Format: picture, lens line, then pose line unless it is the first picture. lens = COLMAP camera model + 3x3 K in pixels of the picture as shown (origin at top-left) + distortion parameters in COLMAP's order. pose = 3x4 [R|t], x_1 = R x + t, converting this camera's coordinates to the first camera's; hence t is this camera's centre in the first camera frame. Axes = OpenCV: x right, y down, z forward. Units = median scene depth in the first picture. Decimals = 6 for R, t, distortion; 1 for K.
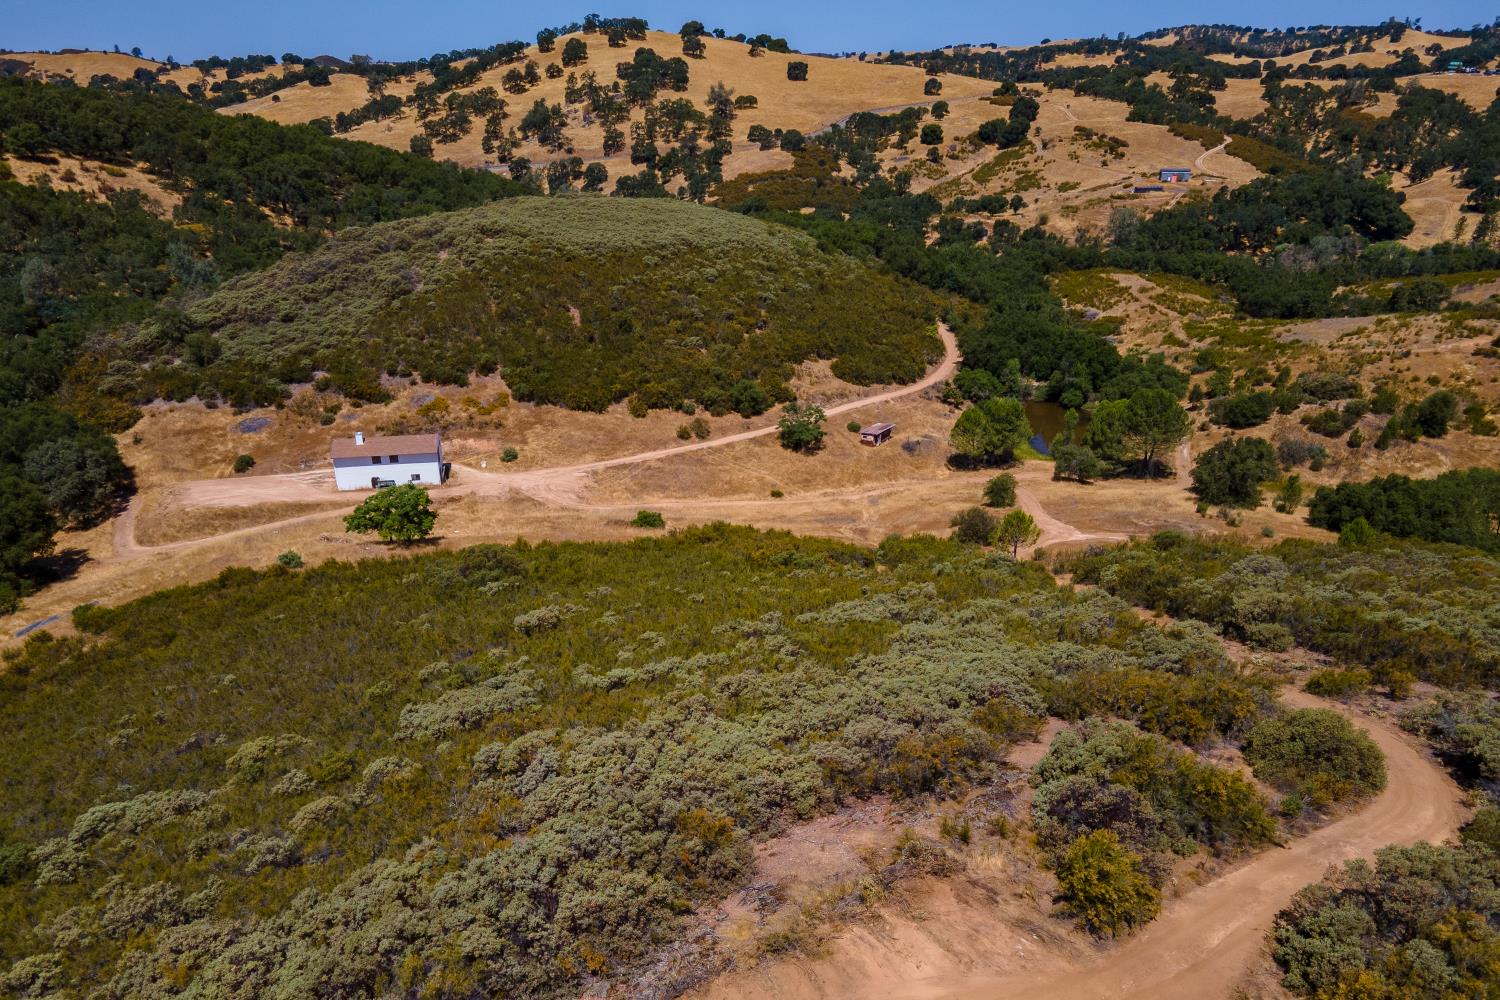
lens RADIAL K [[1090.6, 0, 735.7], [0, 1090.6, 573.9], [0, 0, 1]] dist [0.032317, 0.025266]
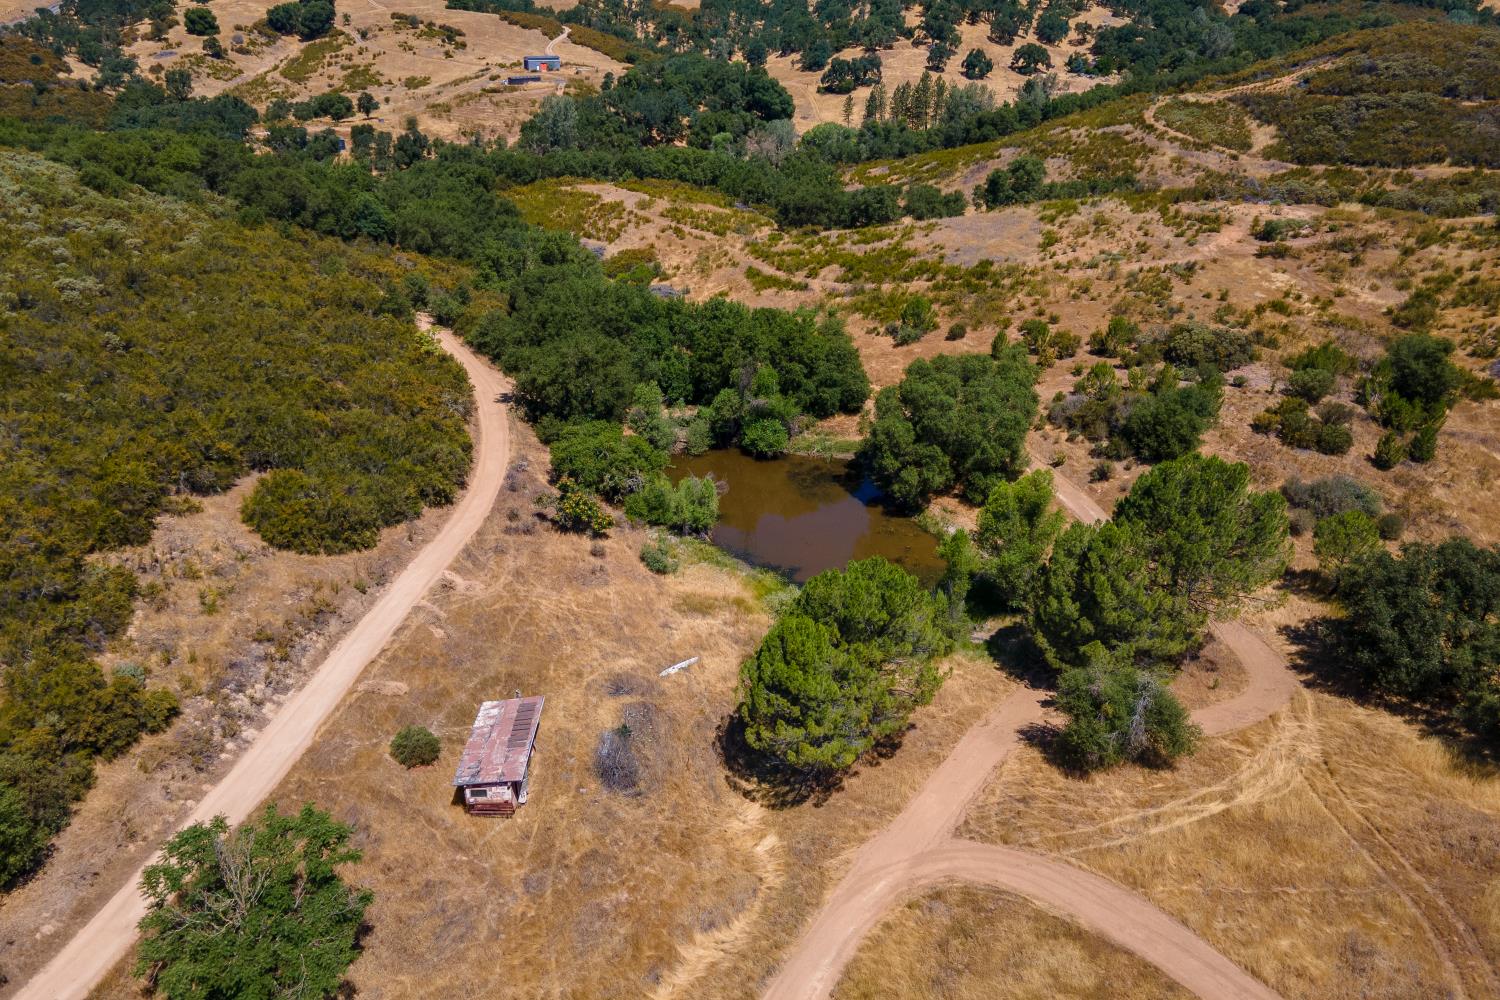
lens RADIAL K [[1090.6, 0, 745.8], [0, 1090.6, 438.3], [0, 0, 1]] dist [0.032317, 0.025266]
pose [[0.812055, -0.219823, 0.540597, 0.028052], [0.242050, 0.969776, 0.030746, -0.156257], [-0.531017, 0.105884, 0.840720, 0.520700]]
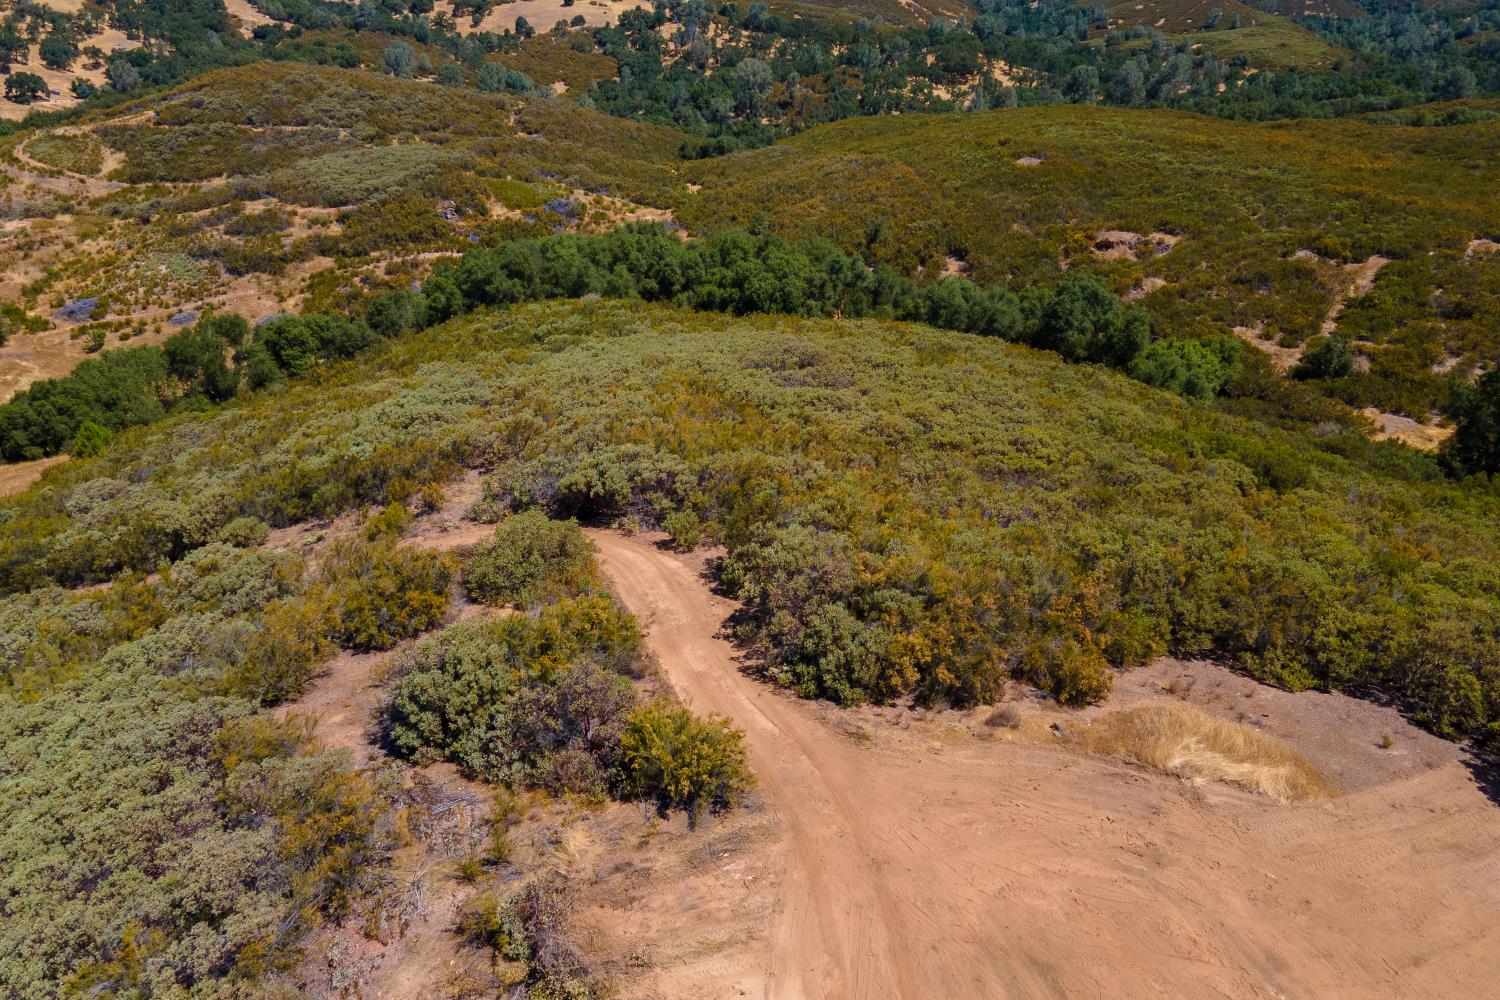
lens RADIAL K [[1090.6, 0, 751.1], [0, 1090.6, 503.3], [0, 0, 1]] dist [0.032317, 0.025266]
pose [[0.266060, -0.405693, 0.874429, -0.043878], [0.404087, 0.870514, 0.280926, -0.013319], [-0.875172, 0.278602, 0.395544, 0.094780]]
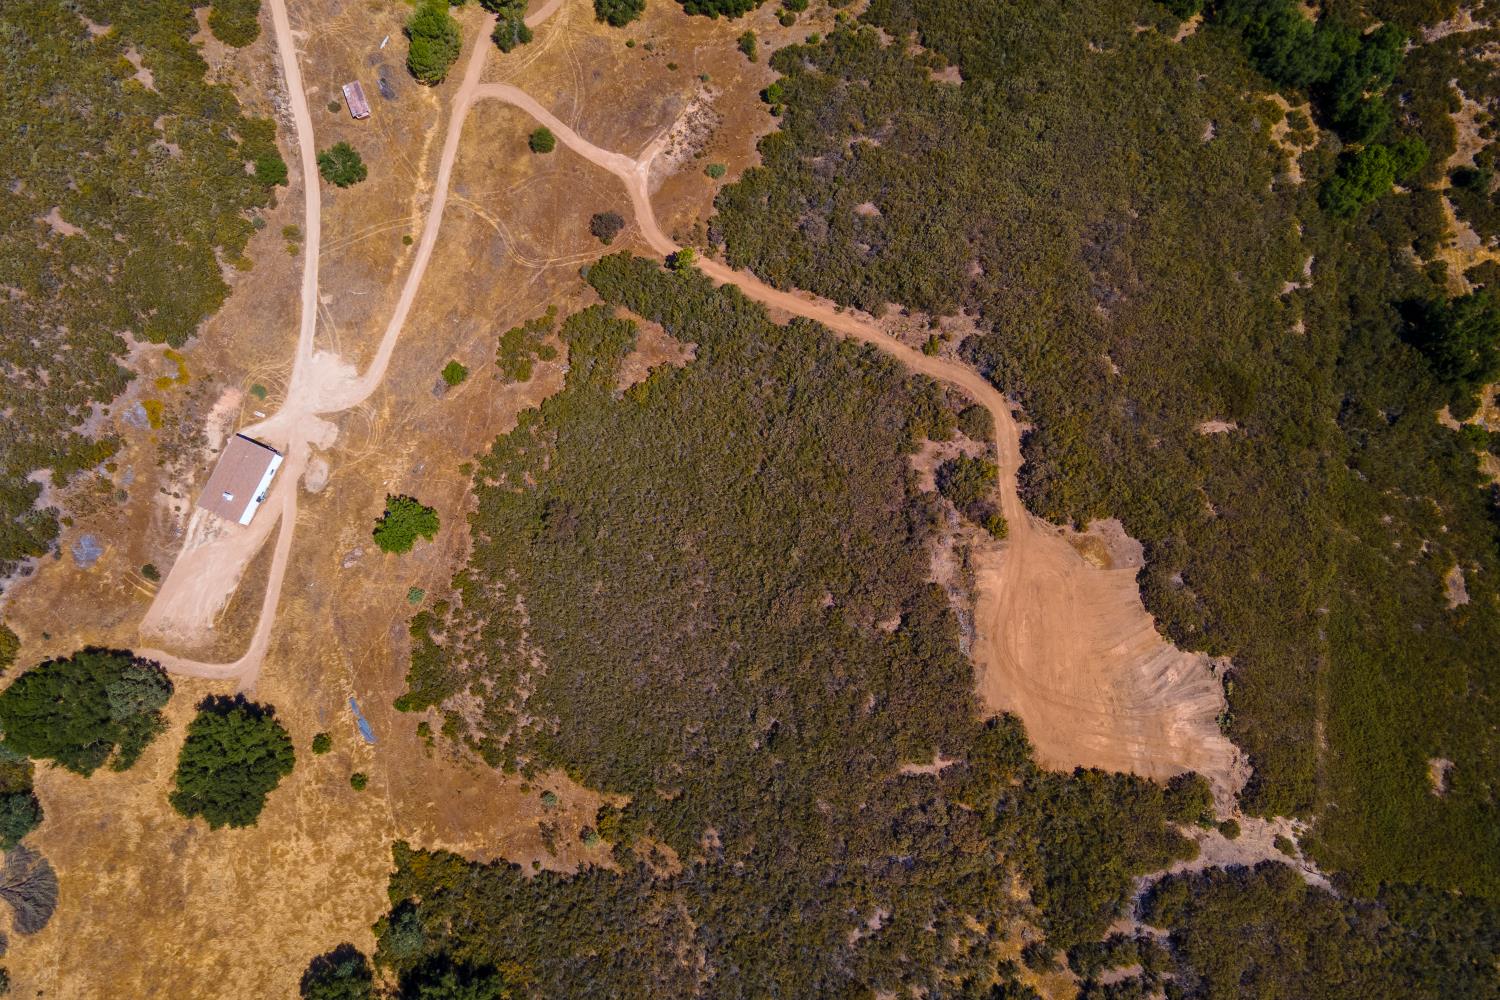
lens RADIAL K [[1090.6, 0, 742.0], [0, 1090.6, 509.5], [0, 0, 1]] dist [0.032317, 0.025266]
pose [[0.554600, -0.819251, 0.145761, -0.128489], [0.357461, 0.392744, 0.847333, -0.604903], [-0.751426, -0.417827, 0.510666, -0.066917]]
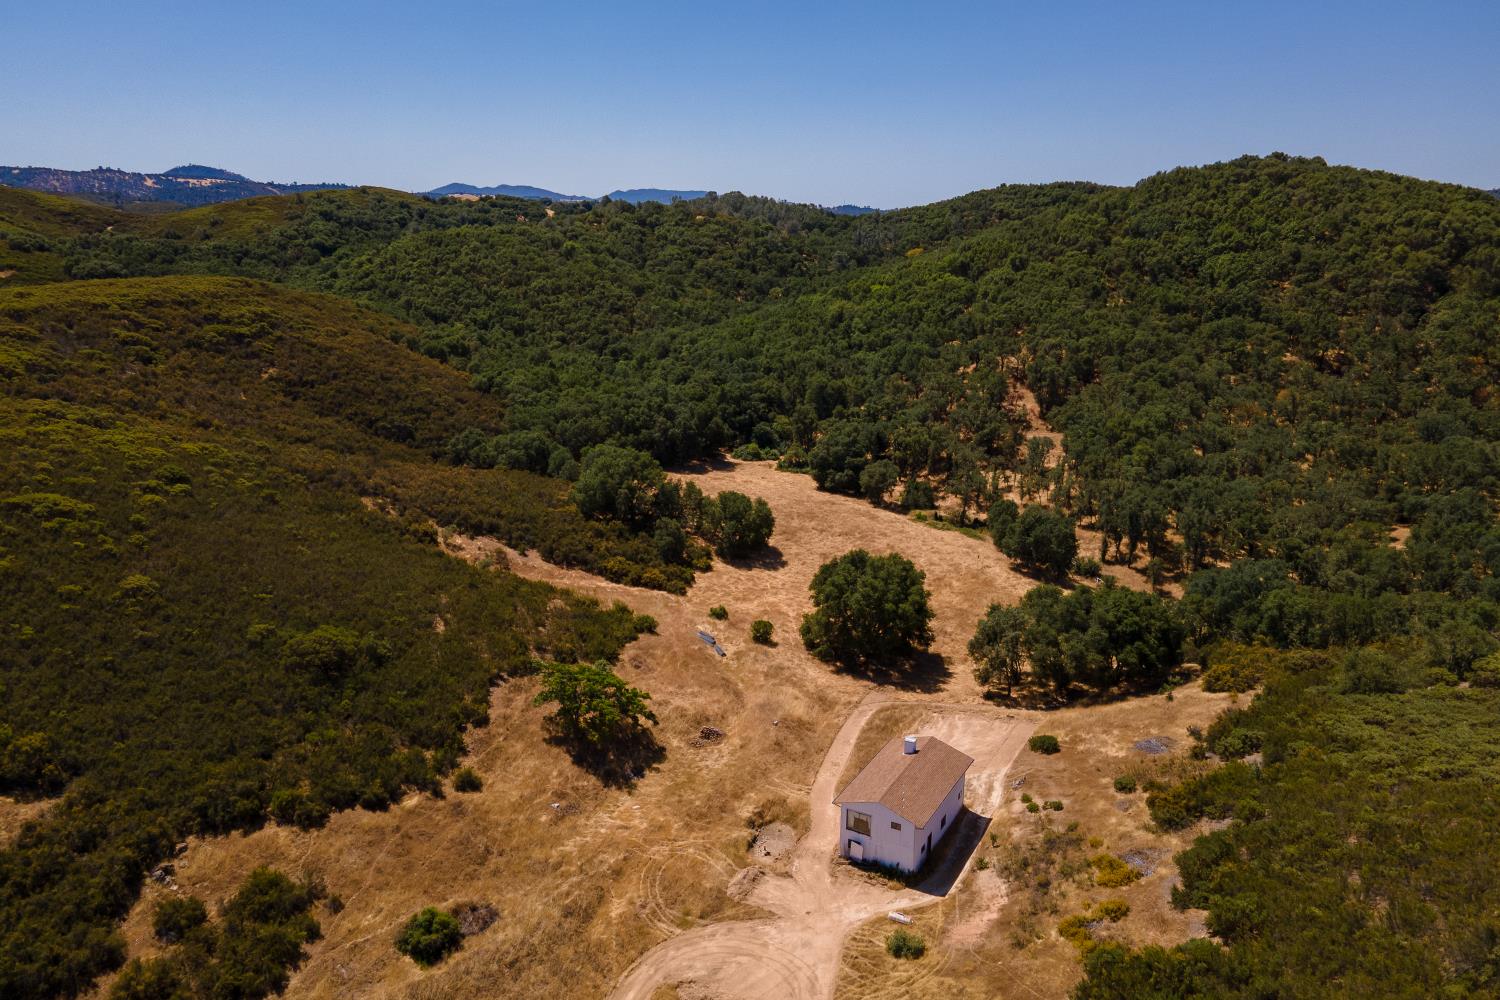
lens RADIAL K [[1090.6, 0, 744.1], [0, 1090.6, 502.6], [0, 0, 1]] dist [0.032317, 0.025266]
pose [[-0.629467, 0.192935, -0.752694, 0.124355], [-0.337402, 0.804729, 0.488438, -0.331917], [0.699951, 0.561416, -0.441453, 0.699960]]
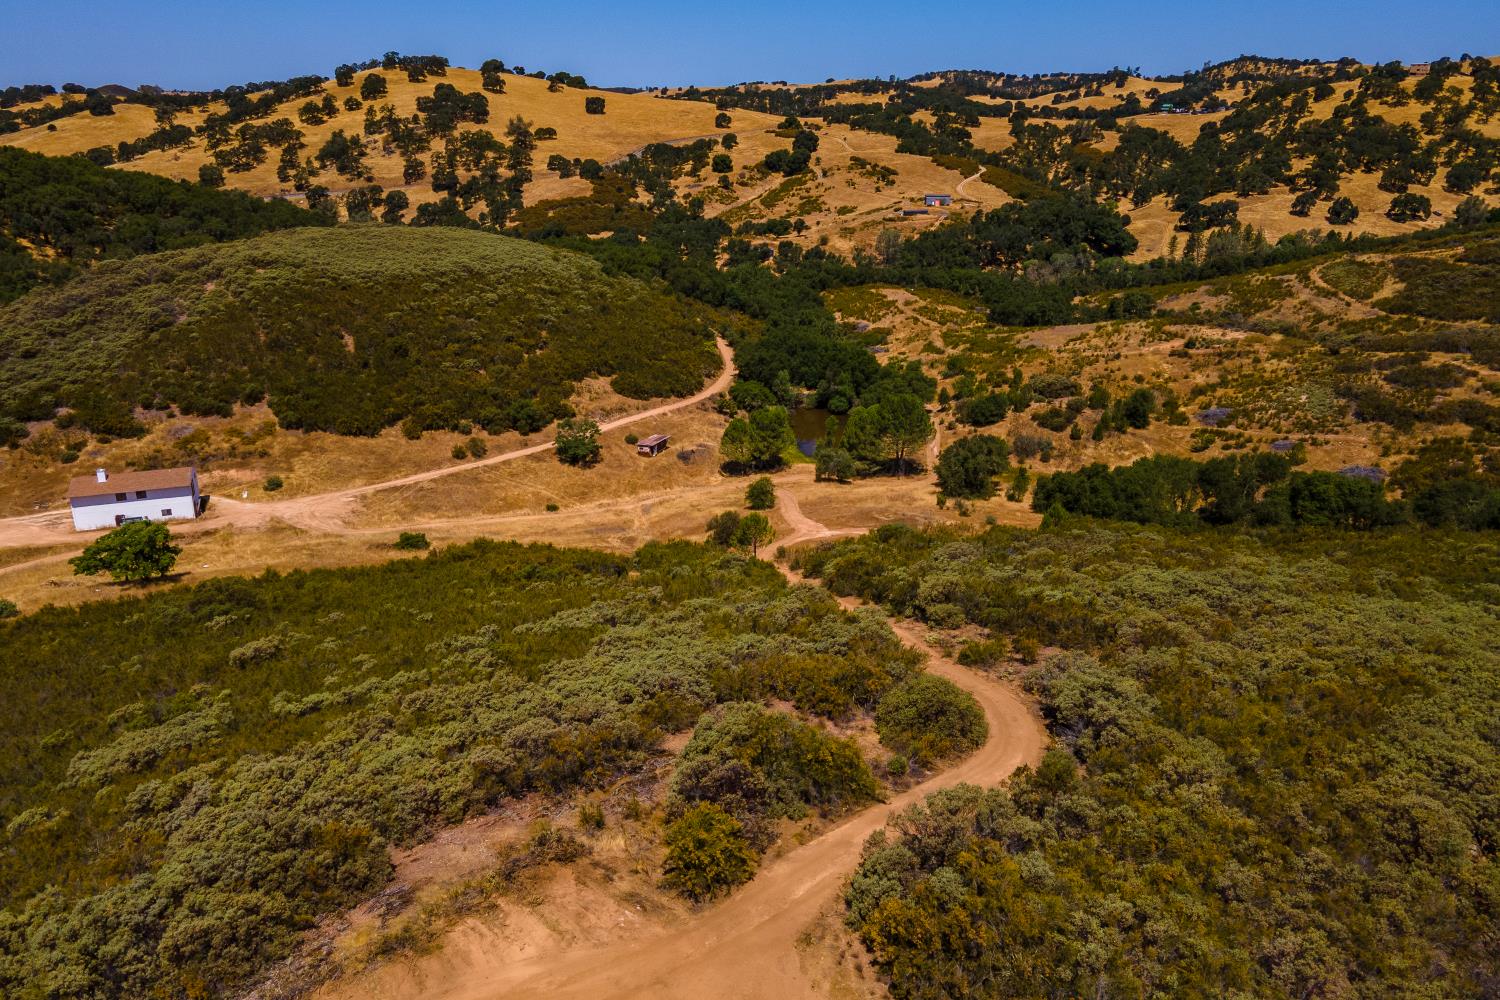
lens RADIAL K [[1090.6, 0, 739.6], [0, 1090.6, 438.9], [0, 0, 1]] dist [0.032317, 0.025266]
pose [[0.986156, -0.044023, 0.159870, 0.033527], [0.064591, 0.989947, -0.125828, 0.001538], [-0.152724, 0.134412, 0.979086, -0.024317]]
